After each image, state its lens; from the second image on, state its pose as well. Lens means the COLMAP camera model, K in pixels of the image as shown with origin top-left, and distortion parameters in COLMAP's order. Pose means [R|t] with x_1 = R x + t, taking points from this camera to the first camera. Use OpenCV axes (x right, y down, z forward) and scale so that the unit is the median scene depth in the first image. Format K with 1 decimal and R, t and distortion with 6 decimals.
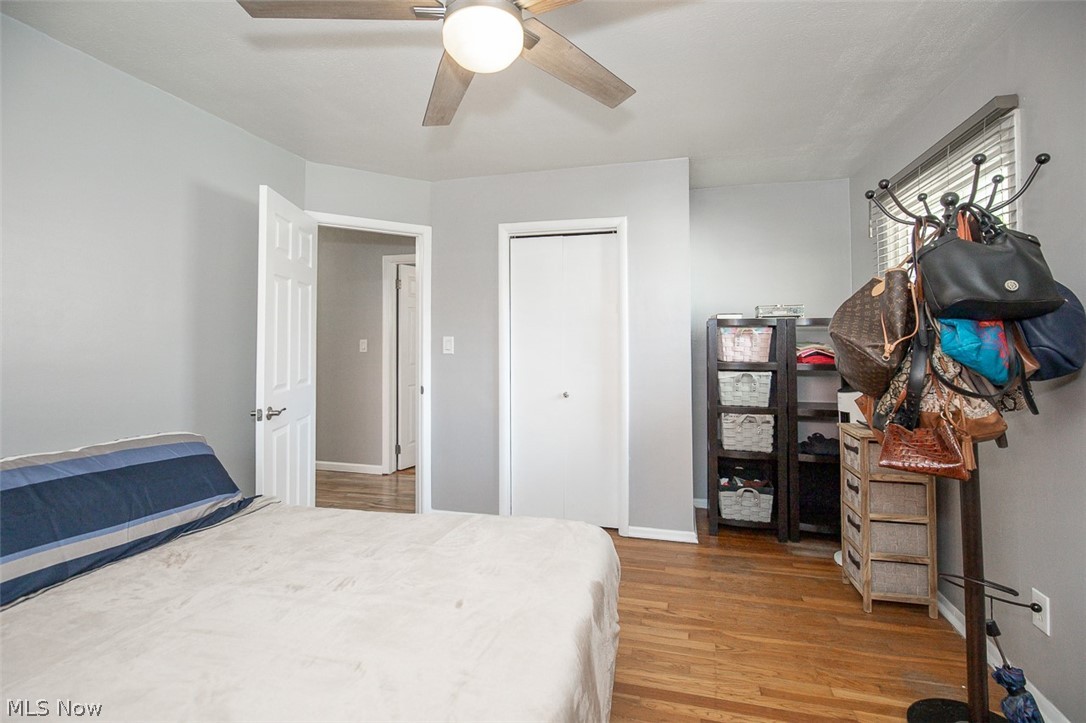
lens RADIAL K [[497.0, 0, 543.0], [0, 497.0, 361.5], [0, 0, 1]] dist [-0.009068, 0.000004]
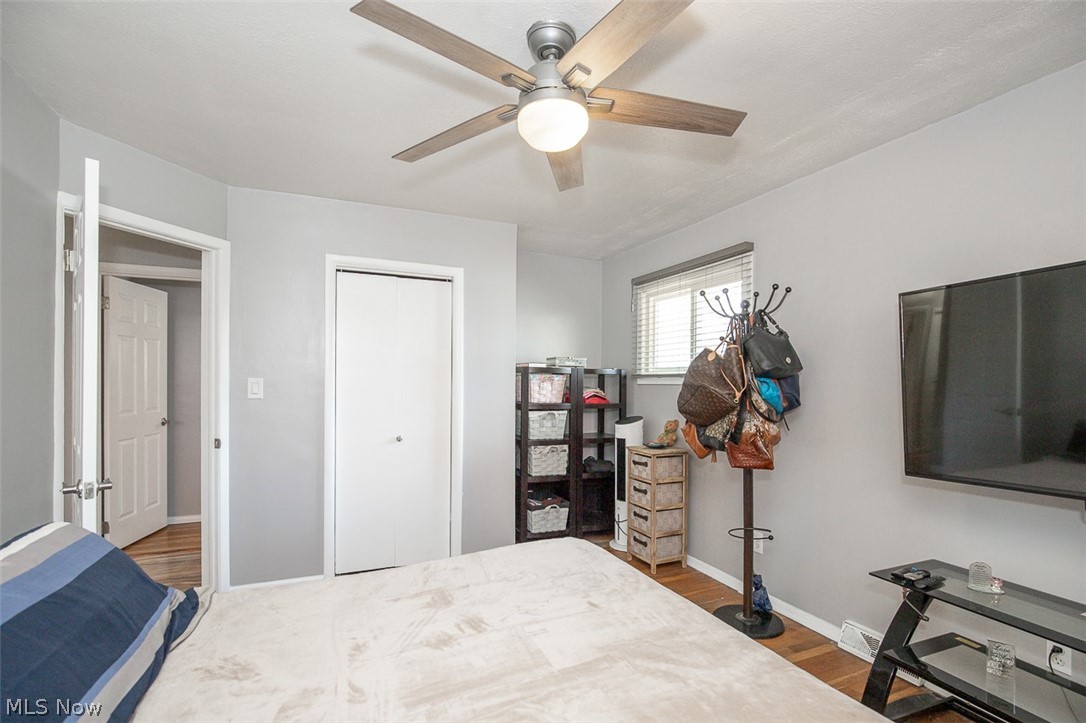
lens RADIAL K [[499.6, 0, 545.1], [0, 499.6, 423.0], [0, 0, 1]] dist [-0.001554, 0.000053]
pose [[0.788770, -0.039992, 0.613386, -0.356574], [0.012785, 0.998733, 0.048677, -0.009967], [-0.614555, -0.030553, 0.788282, 0.036223]]
